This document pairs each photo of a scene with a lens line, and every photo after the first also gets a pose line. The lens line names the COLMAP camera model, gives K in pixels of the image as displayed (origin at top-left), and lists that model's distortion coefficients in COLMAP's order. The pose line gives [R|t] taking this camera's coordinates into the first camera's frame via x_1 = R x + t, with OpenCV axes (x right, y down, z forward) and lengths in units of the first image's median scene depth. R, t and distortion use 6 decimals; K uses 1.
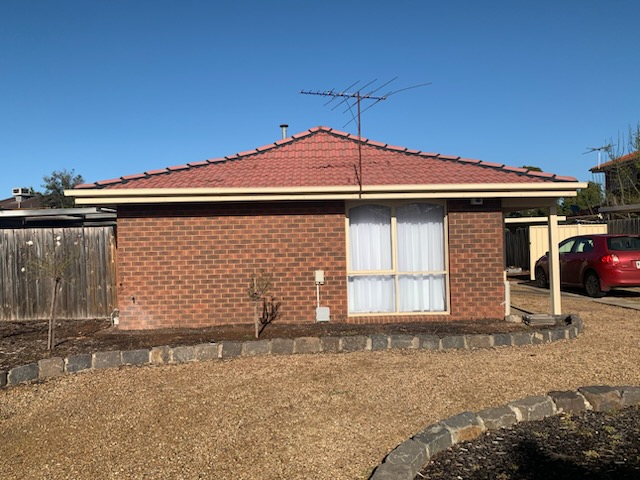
lens RADIAL K [[463.2, 0, 320.0], [0, 463.2, 240.0], [0, 0, 1]] dist [0.068773, -0.106039]
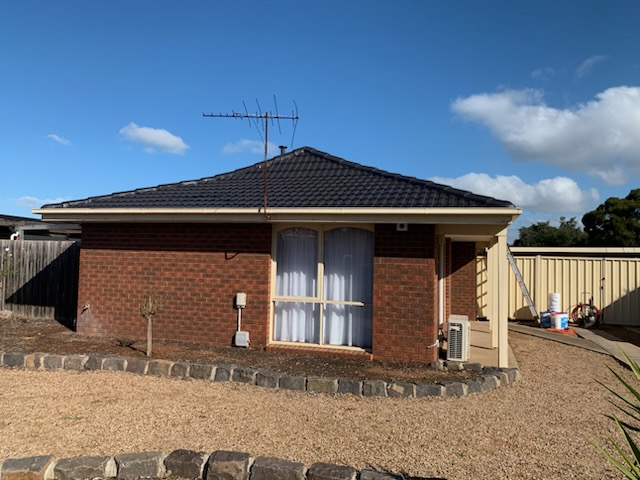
lens RADIAL K [[463.2, 0, 320.0], [0, 463.2, 240.0], [0, 0, 1]] dist [0.068773, -0.106039]
pose [[0.949870, 0.033562, -0.310839, 0.457165], [-0.047265, 0.998210, -0.036656, -0.018903], [0.309052, 0.049510, 0.949755, 0.112505]]
